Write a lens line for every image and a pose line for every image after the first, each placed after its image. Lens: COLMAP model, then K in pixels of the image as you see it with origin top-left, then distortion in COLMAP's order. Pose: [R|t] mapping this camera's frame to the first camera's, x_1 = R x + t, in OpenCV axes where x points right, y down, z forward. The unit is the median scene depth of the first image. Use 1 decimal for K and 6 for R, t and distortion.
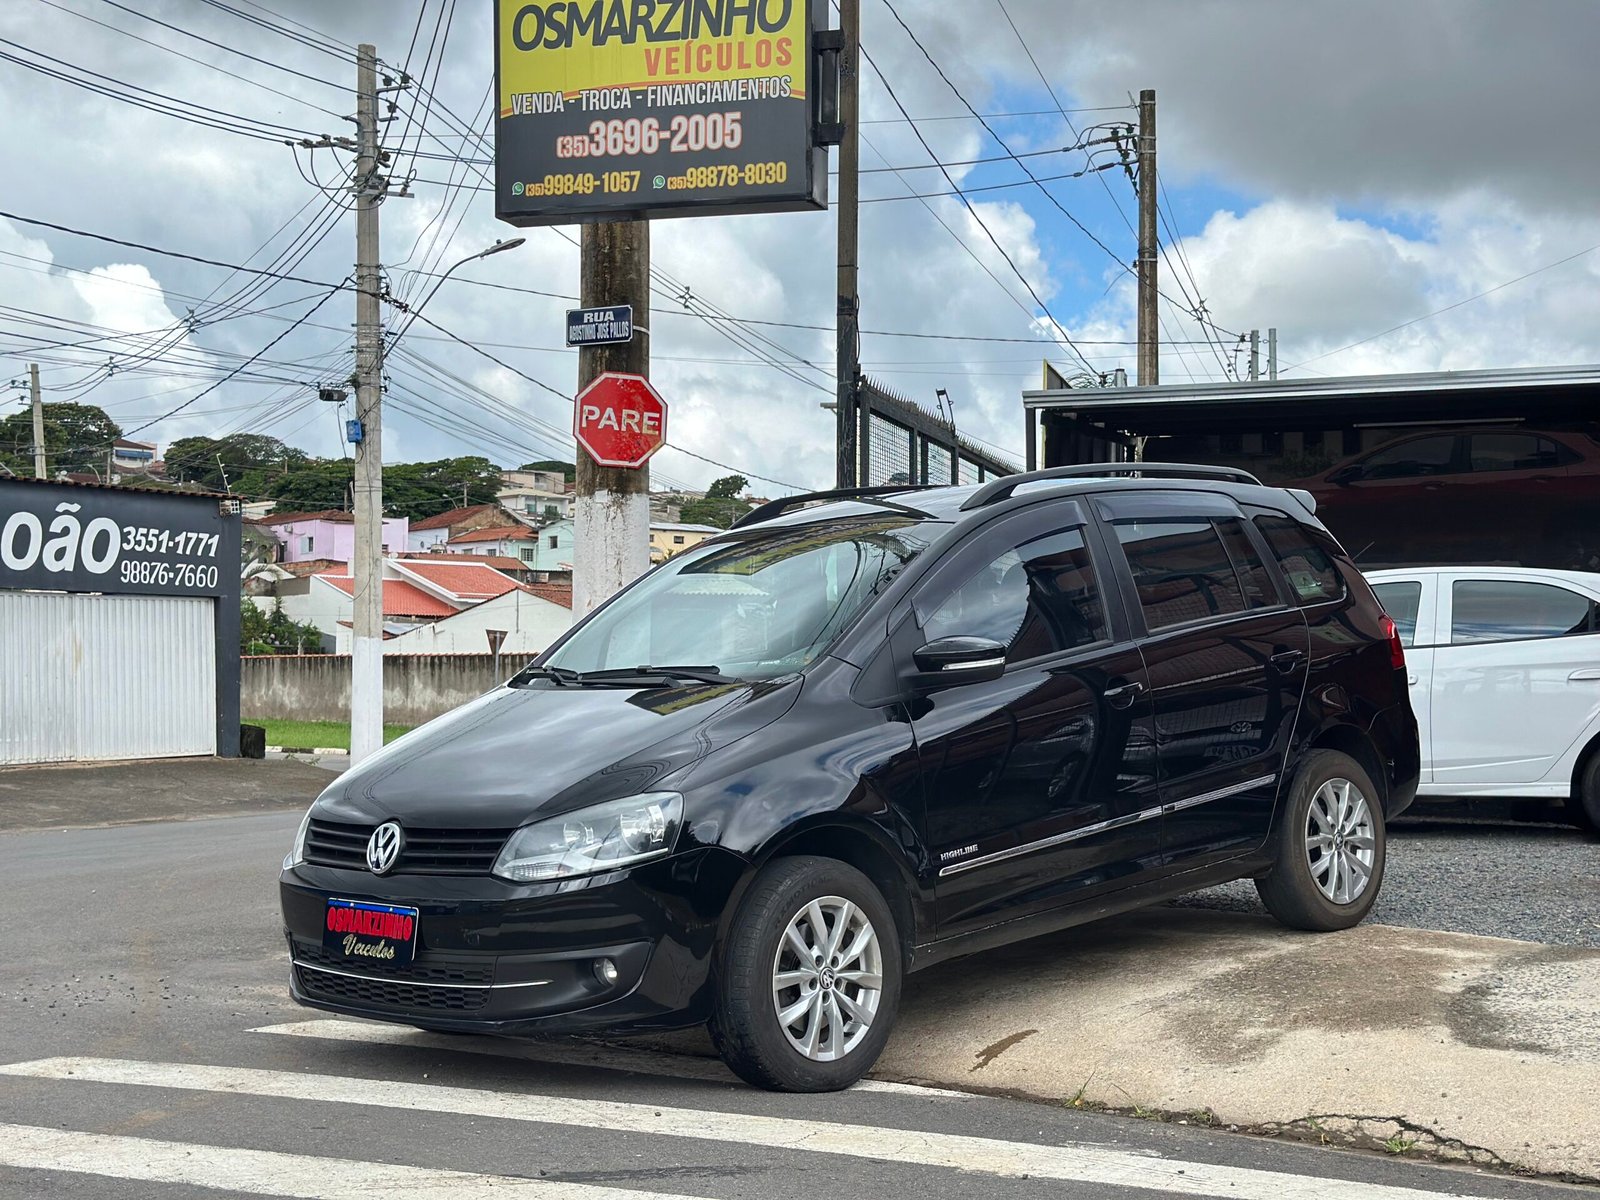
lens RADIAL K [[2243.7, 0, 798.8], [0, 2243.7, 601.5], [0, 0, 1]] dist [0.190584, -0.405875]
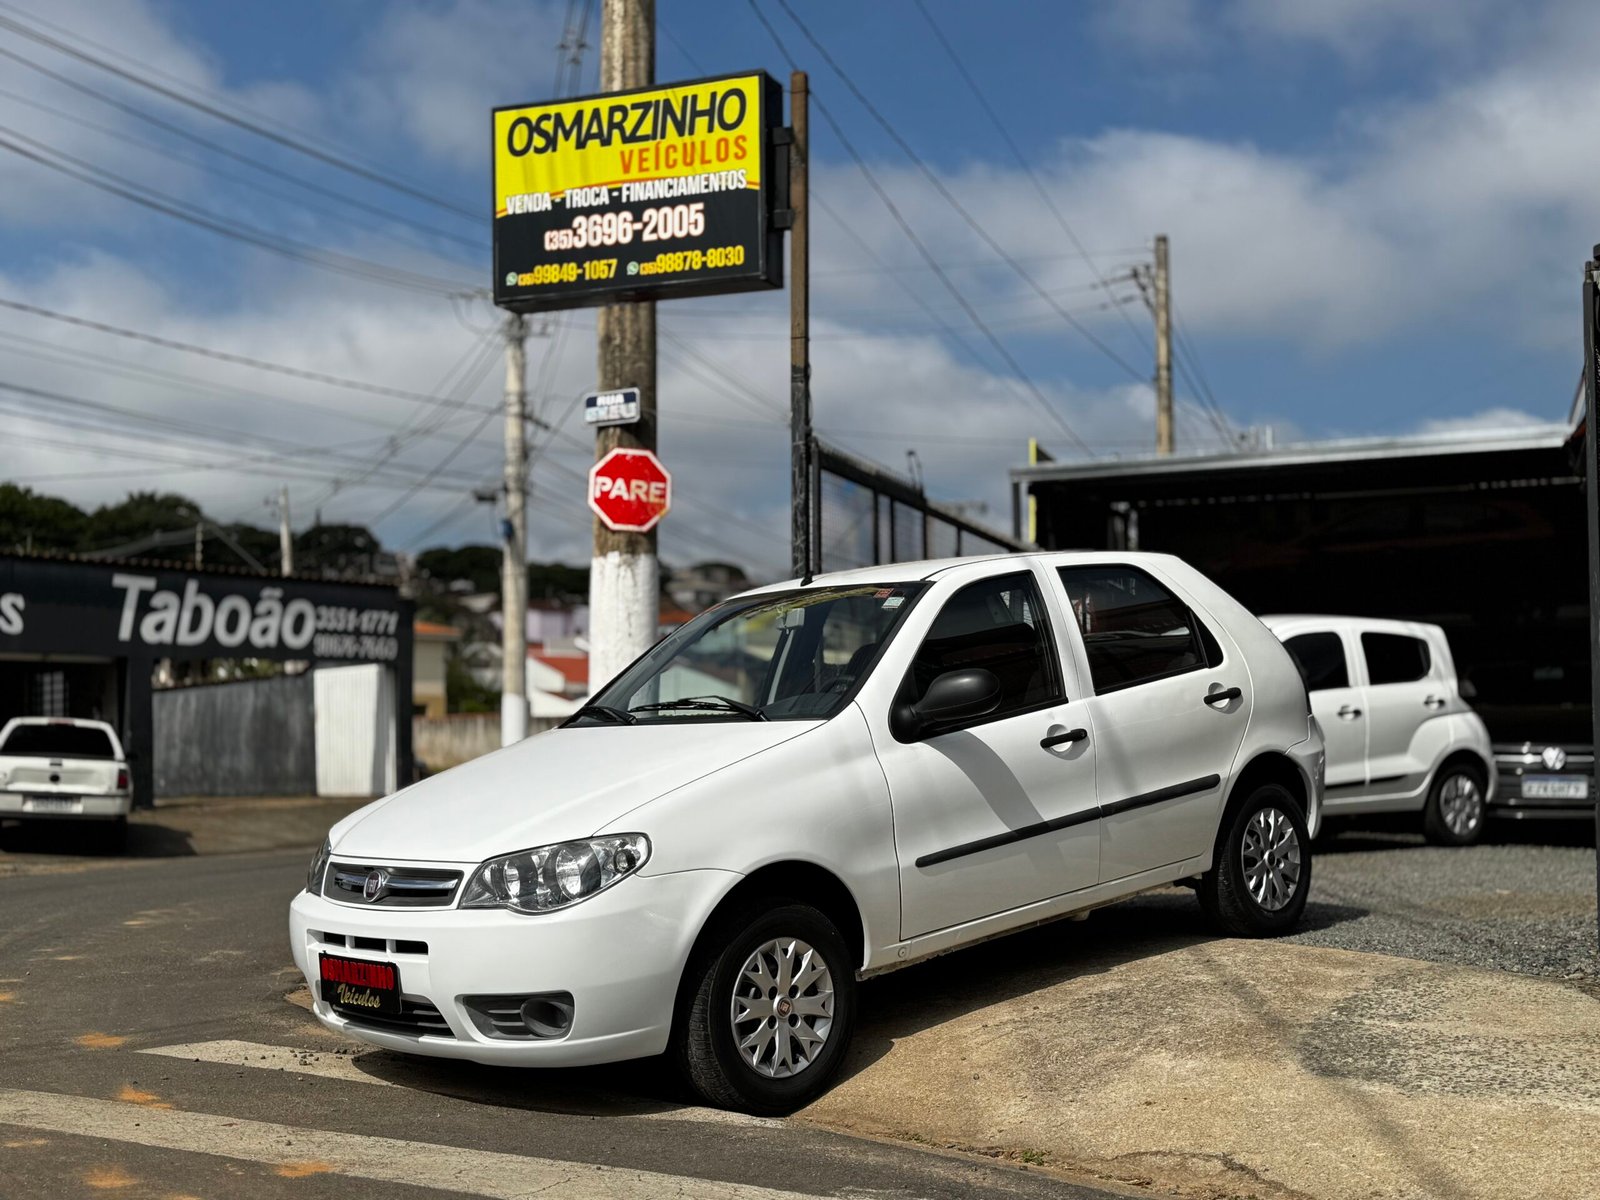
lens RADIAL K [[1791.1, 0, 800.8], [0, 1791.1, 600.8], [0, 0, 1]] dist [0.185151, -0.399933]
pose [[0.997809, -0.013972, -0.064667, 0.074926], [0.011401, 0.999137, -0.039950, 0.014205], [0.065169, 0.039125, 0.997107, 0.124196]]
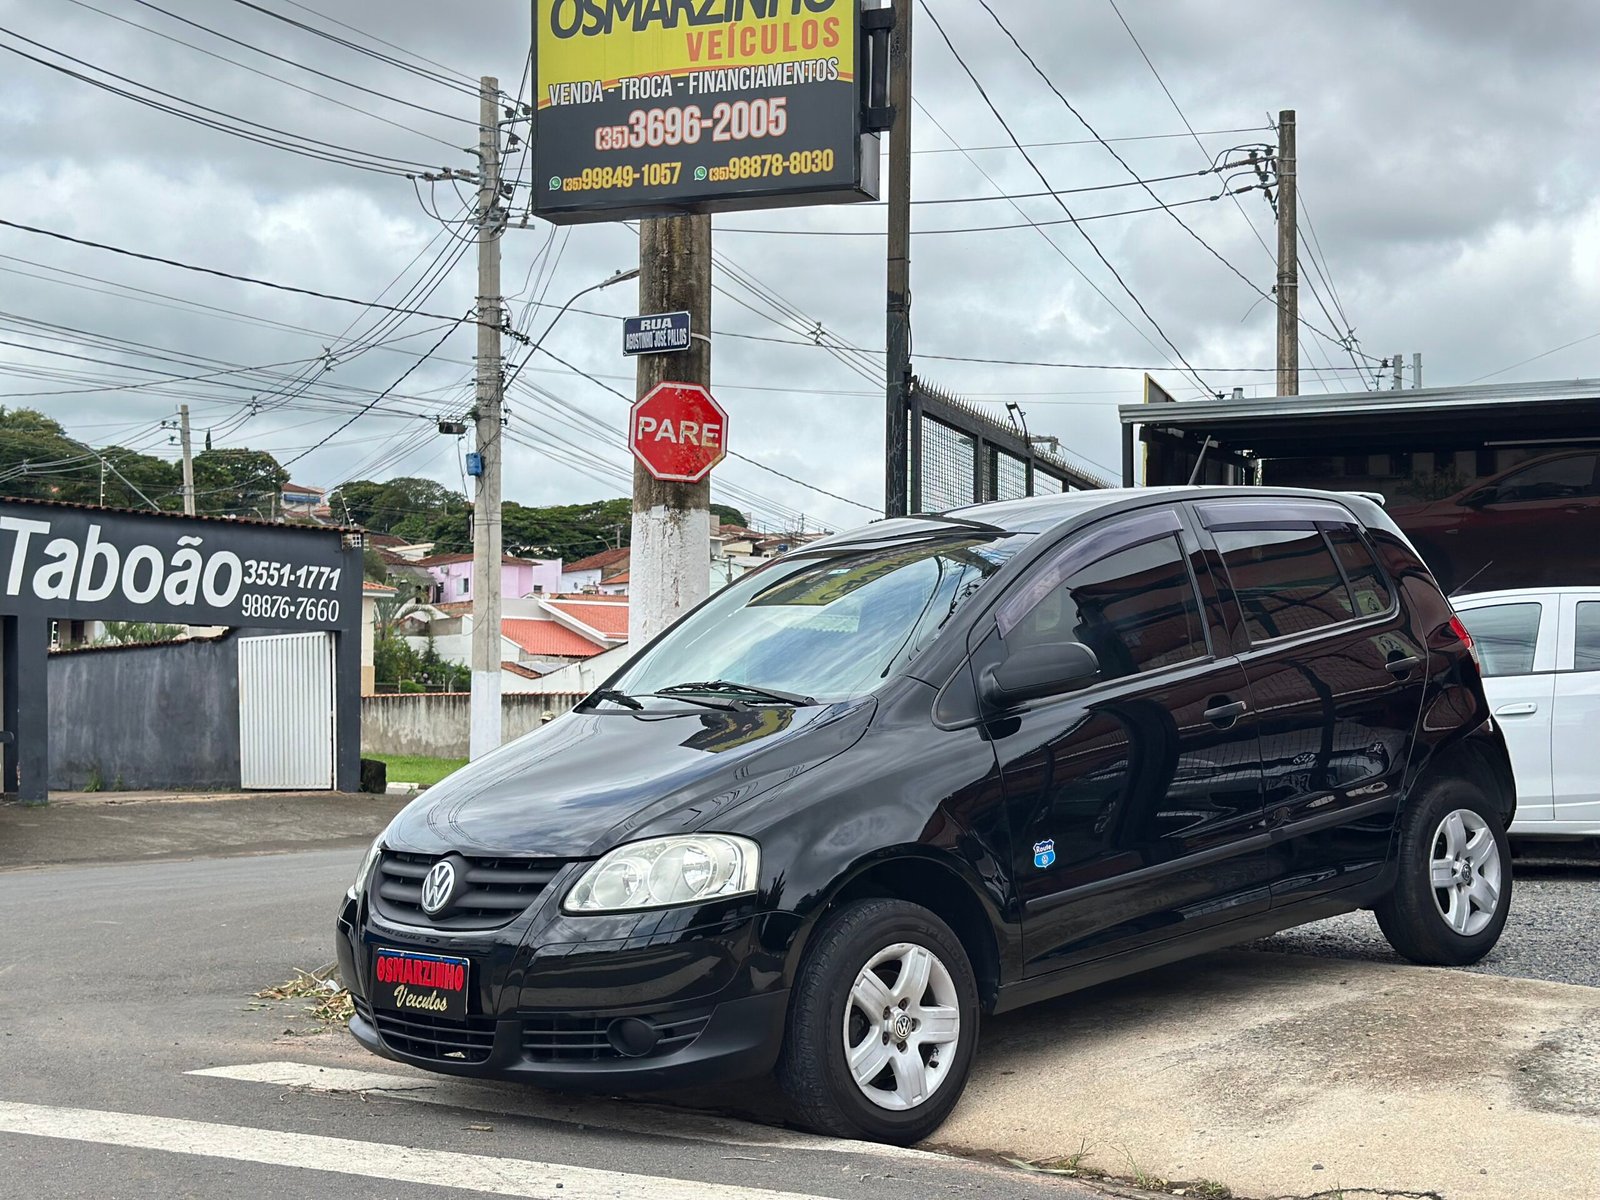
lens RADIAL K [[2245.1, 0, 806.5], [0, 2245.1, 609.6], [0, 0, 1]] dist [0.187125, -0.415072]
pose [[0.997789, 0.000583, -0.066453, 0.044443], [-0.001607, 0.999881, -0.015349, 0.010480], [0.066437, 0.015422, 0.997671, 0.064178]]
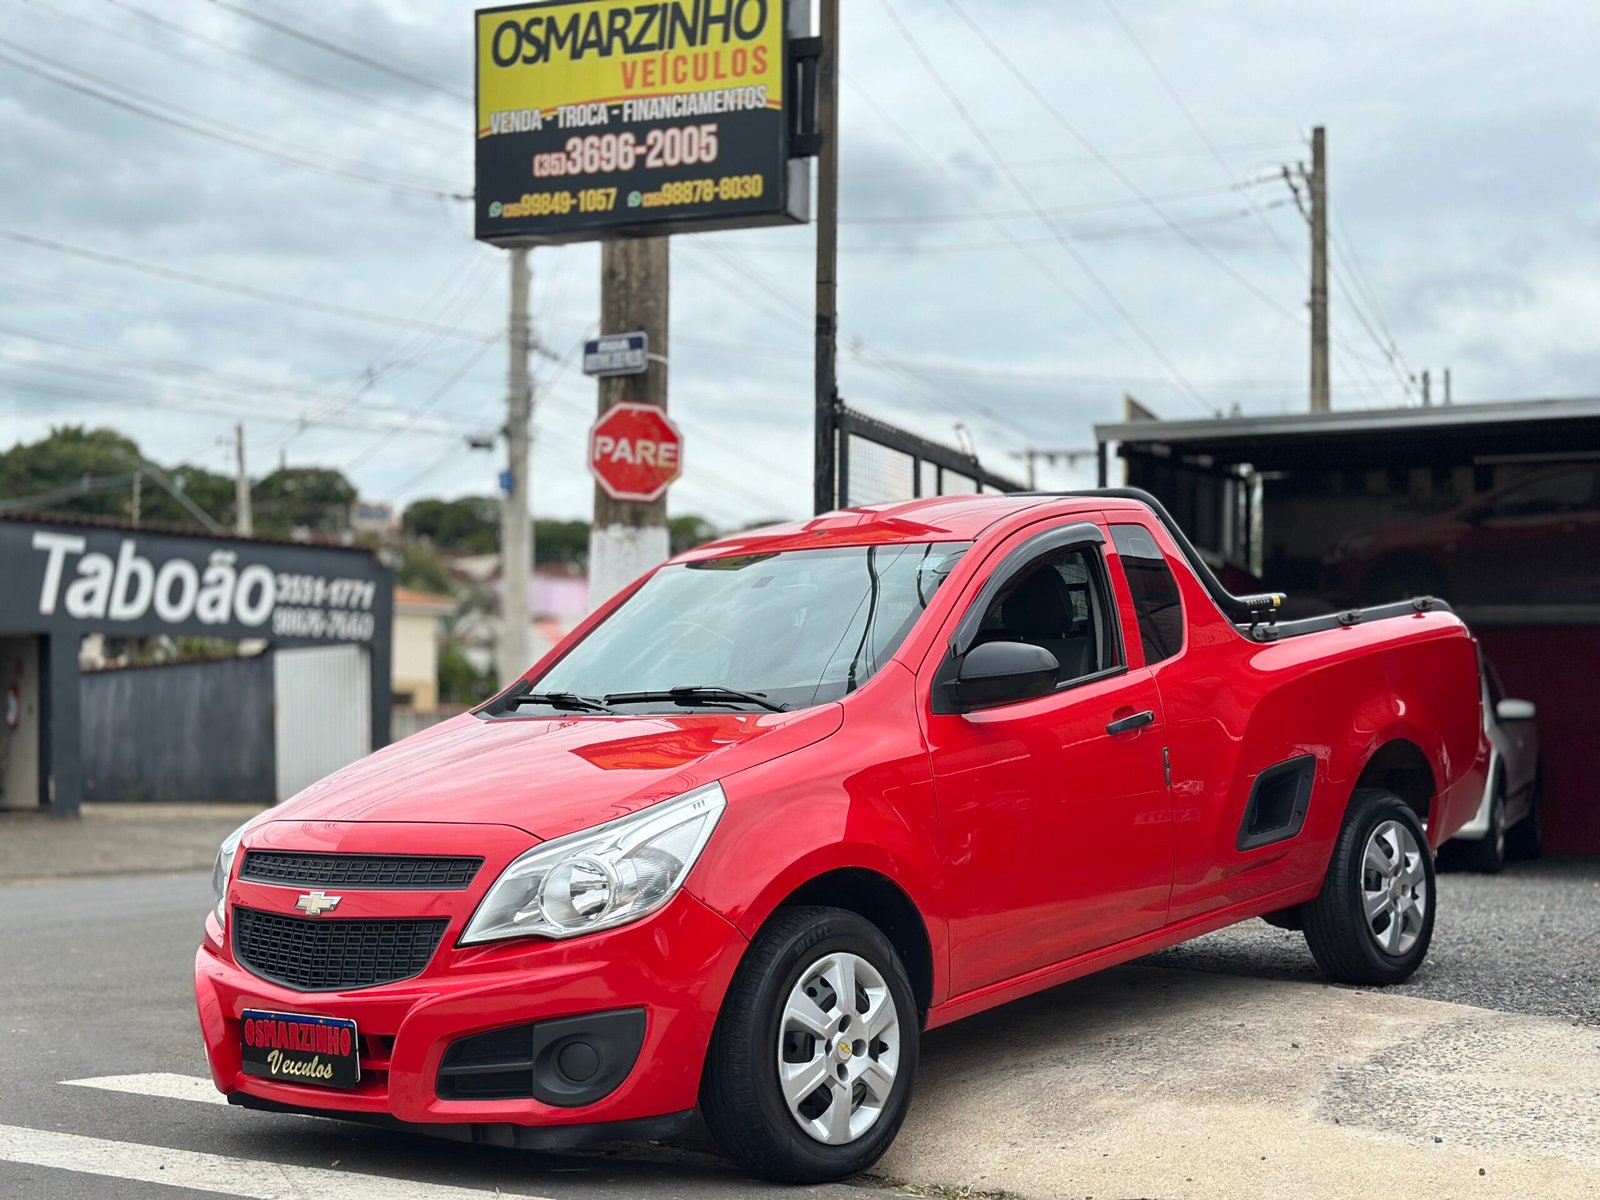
lens RADIAL K [[2244.8, 0, 805.9], [0, 2244.8, 597.7], [0, 0, 1]] dist [0.207643, -0.493992]
pose [[0.995153, -0.001086, -0.098331, 0.103400], [-0.001559, 0.999639, -0.026819, 0.008930], [0.098324, 0.026842, 0.994792, 0.056271]]
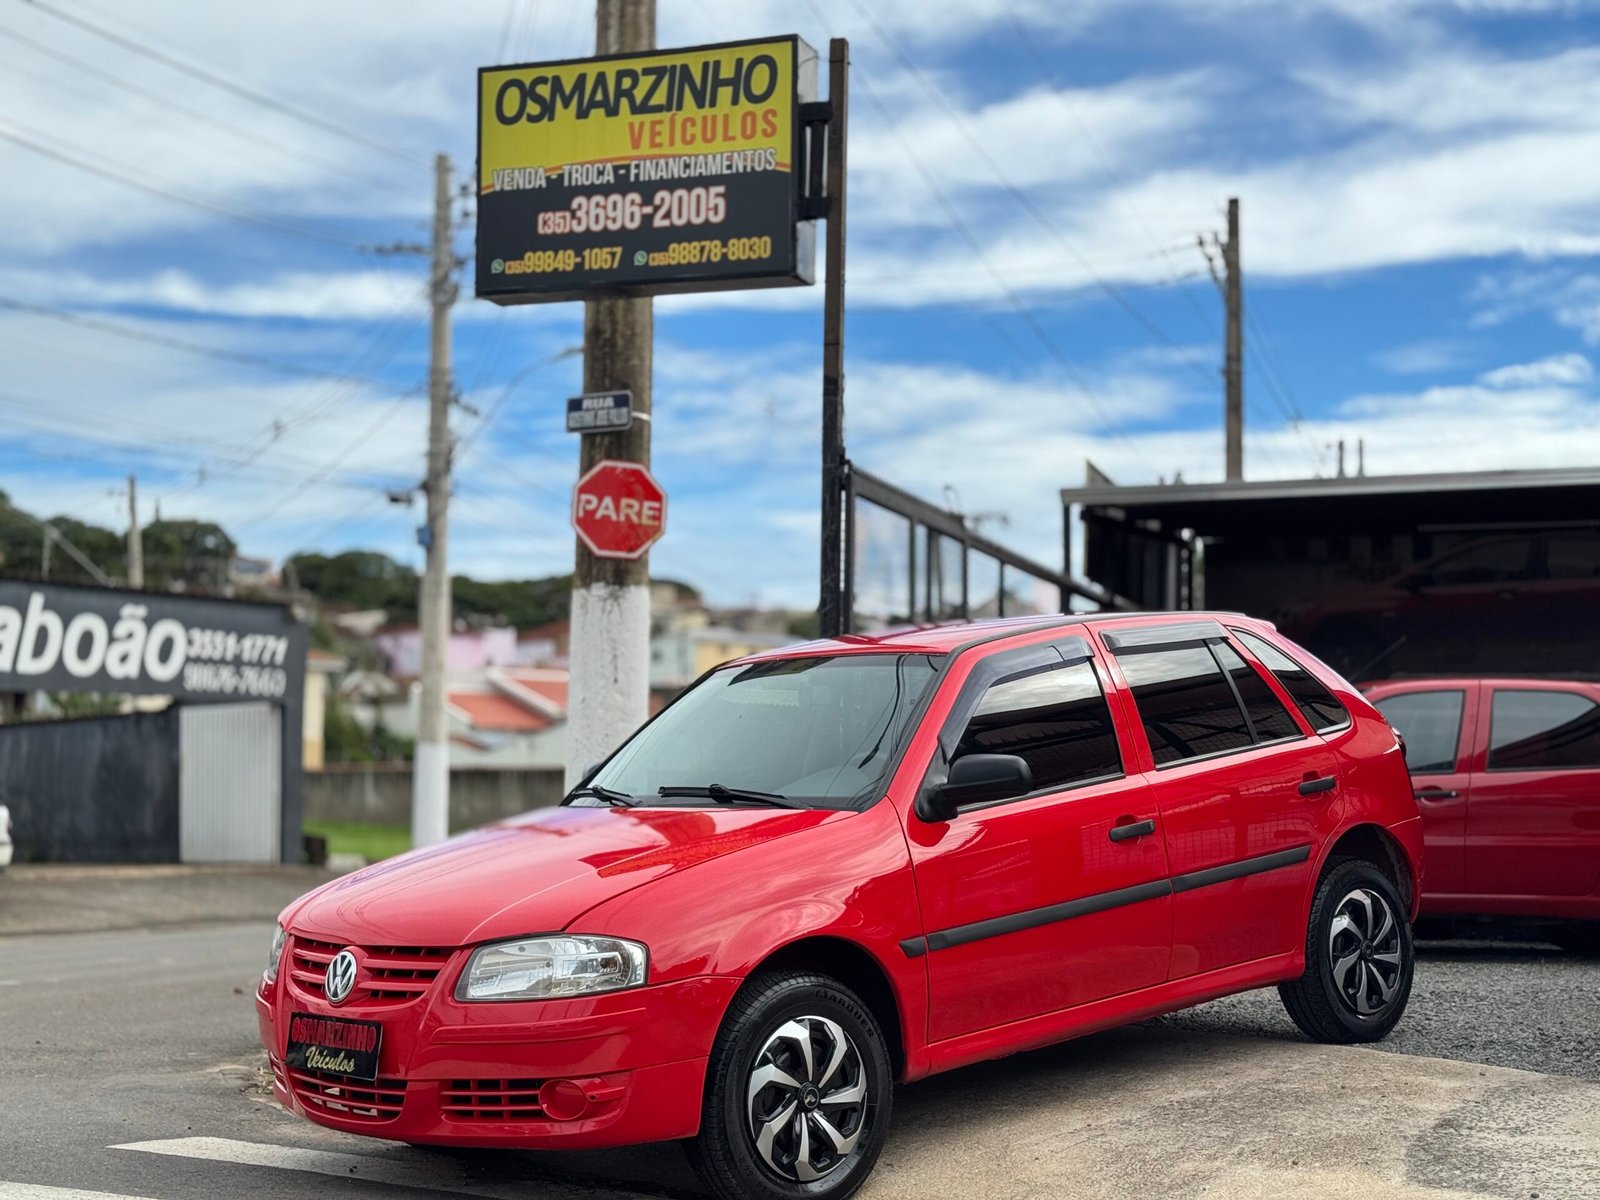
lens RADIAL K [[2261.9, 0, 805.0], [0, 2261.9, 605.1], [0, 0, 1]] dist [0.169984, -0.356379]
pose [[0.998850, 0.006995, -0.047430, 0.053972], [-0.009373, 0.998700, -0.050096, 0.008947], [0.047018, 0.050483, 0.997618, 0.047177]]
